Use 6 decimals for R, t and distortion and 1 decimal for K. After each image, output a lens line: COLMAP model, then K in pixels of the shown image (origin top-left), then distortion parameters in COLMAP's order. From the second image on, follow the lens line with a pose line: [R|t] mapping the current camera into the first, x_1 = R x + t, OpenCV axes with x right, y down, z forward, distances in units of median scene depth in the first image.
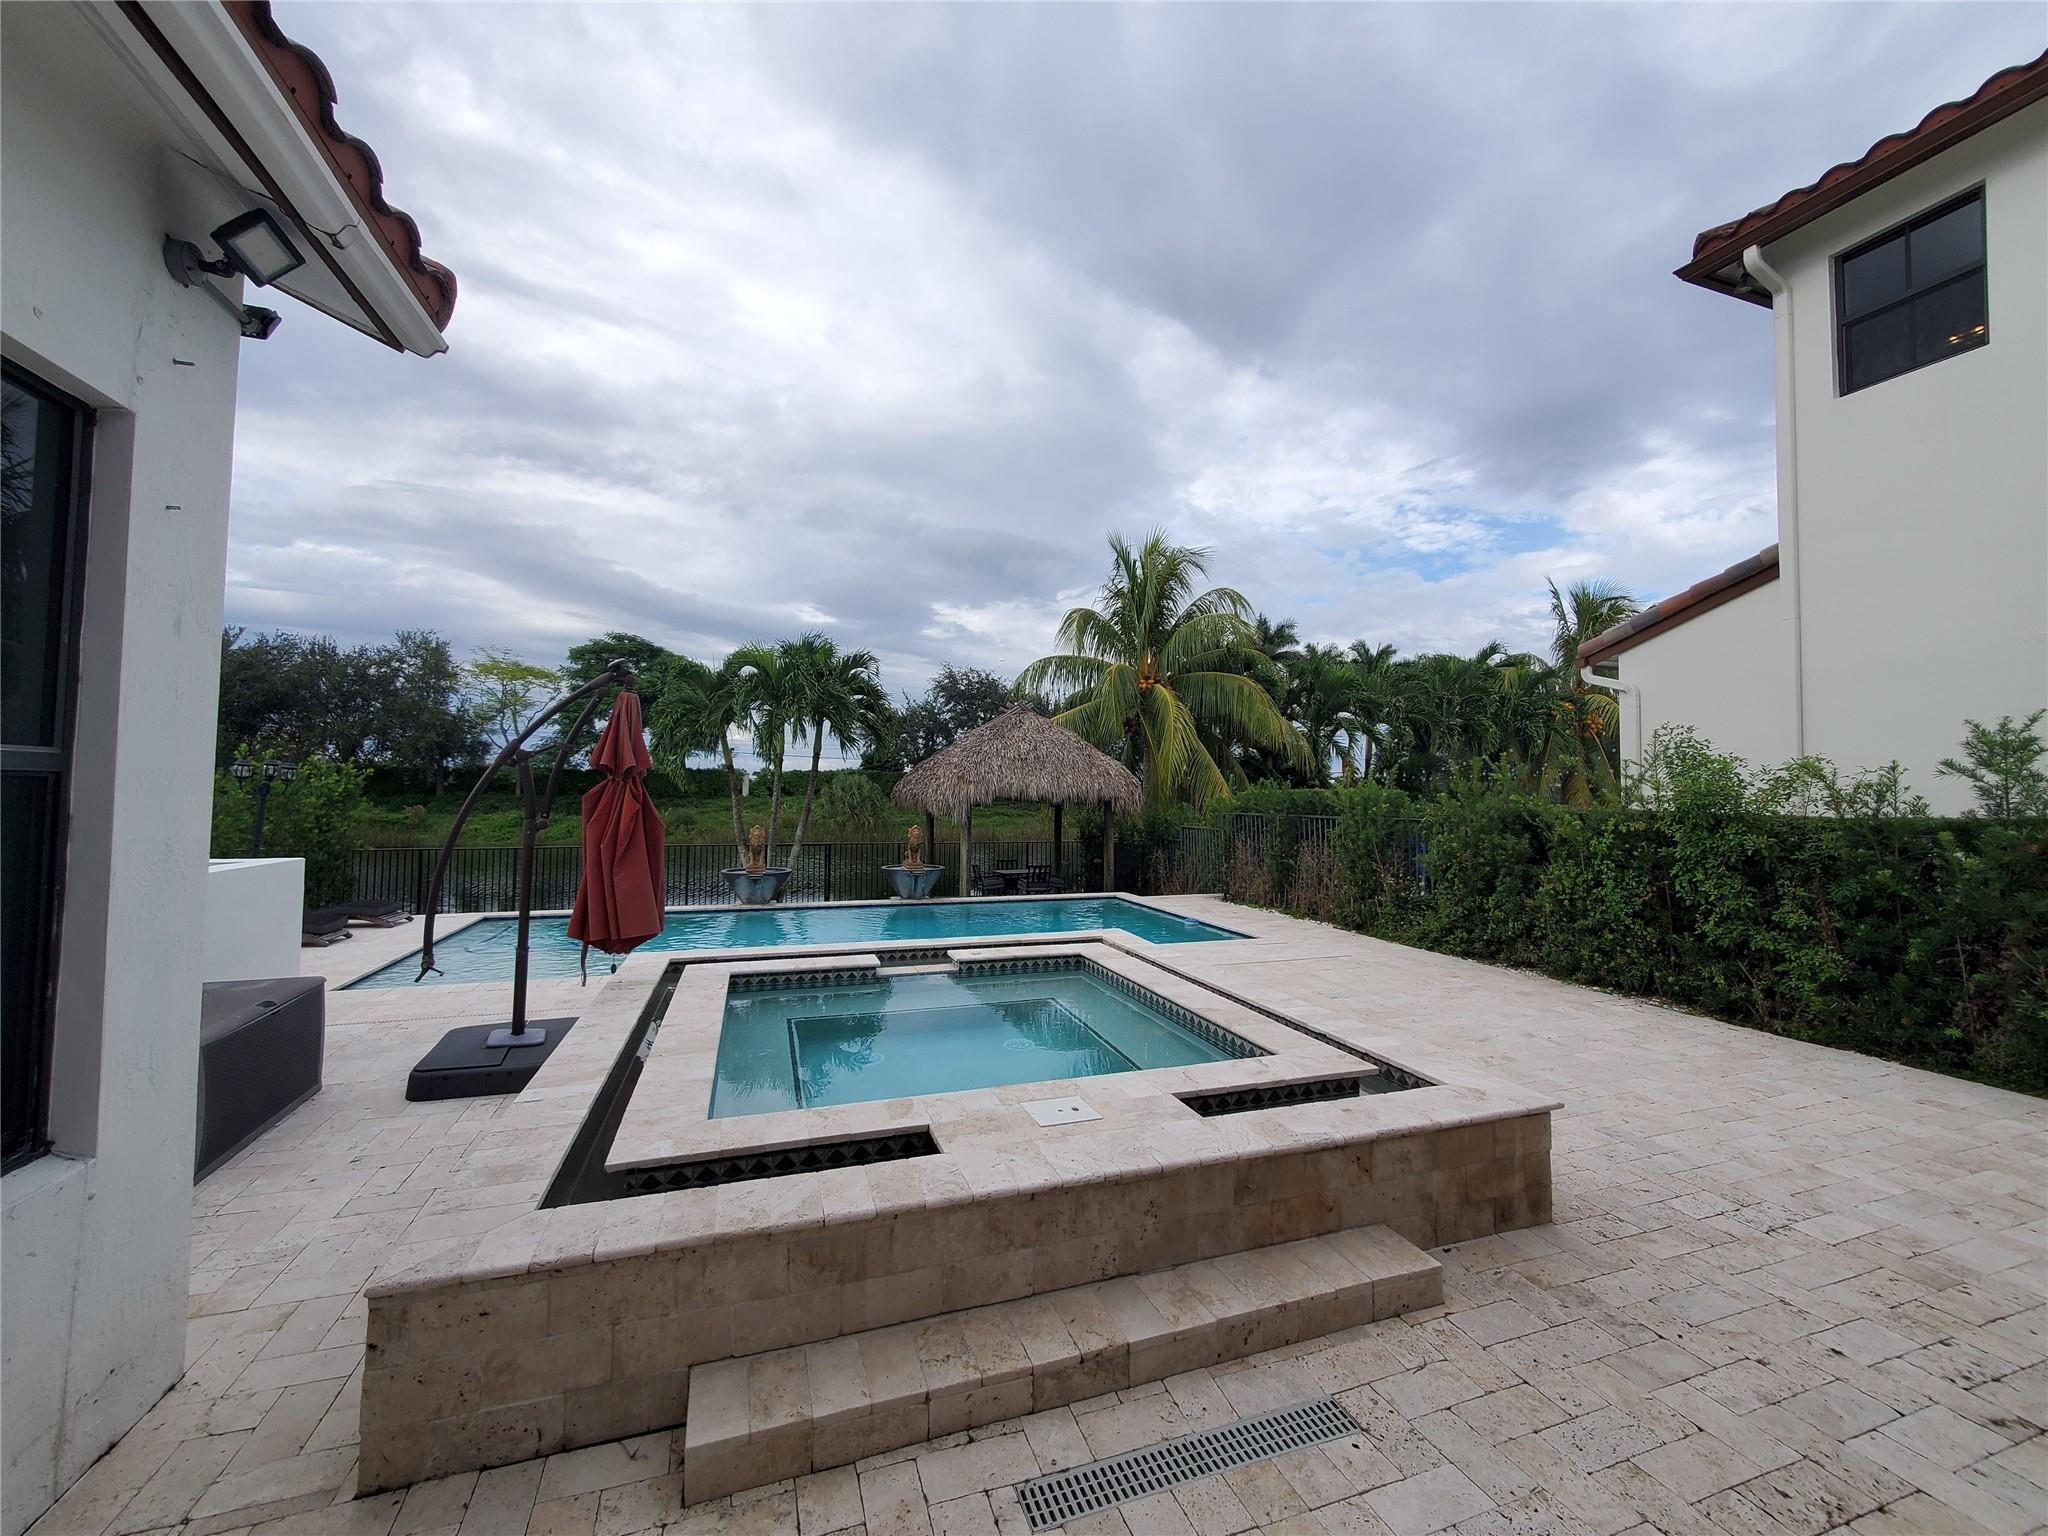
lens RADIAL K [[807.3, 0, 1024.0], [0, 807.3, 768.0], [0, 0, 1]] dist [0.000894, -0.000196]
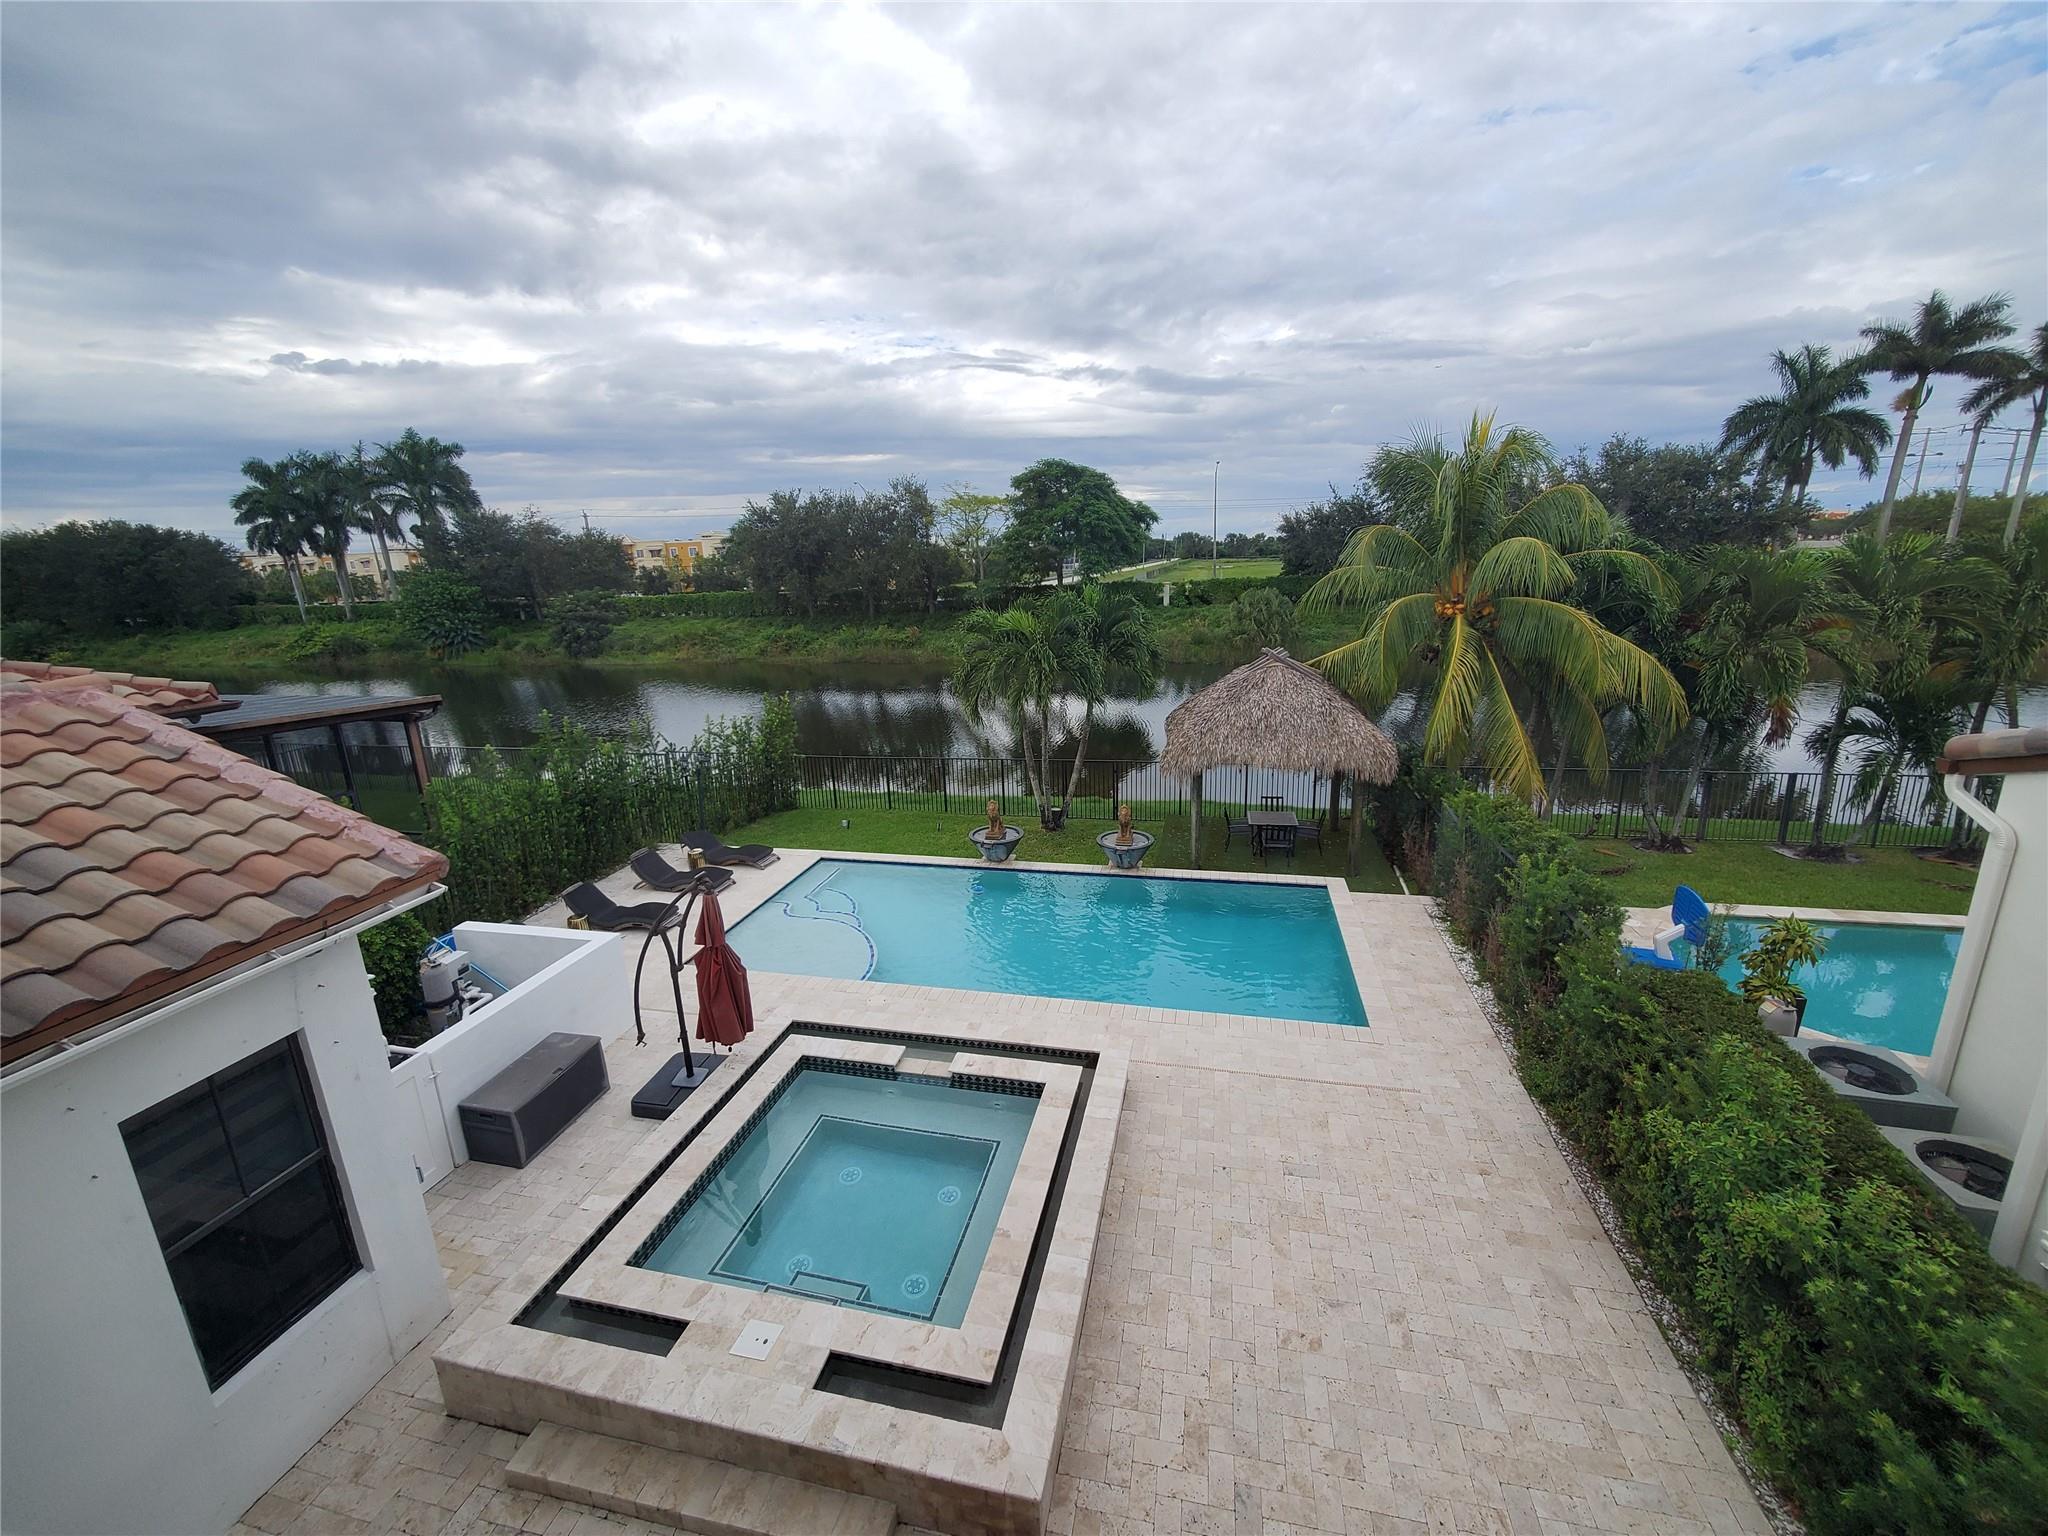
lens RADIAL K [[798.1, 0, 1024.0], [0, 798.1, 768.0], [0, 0, 1]] dist [0.008782, -0.000106]
pose [[0.848670, 0.089058, -0.521371, 0.849535], [0.062224, 0.962067, 0.265622, -0.746279], [0.525249, -0.257867, 0.810936, 0.165907]]
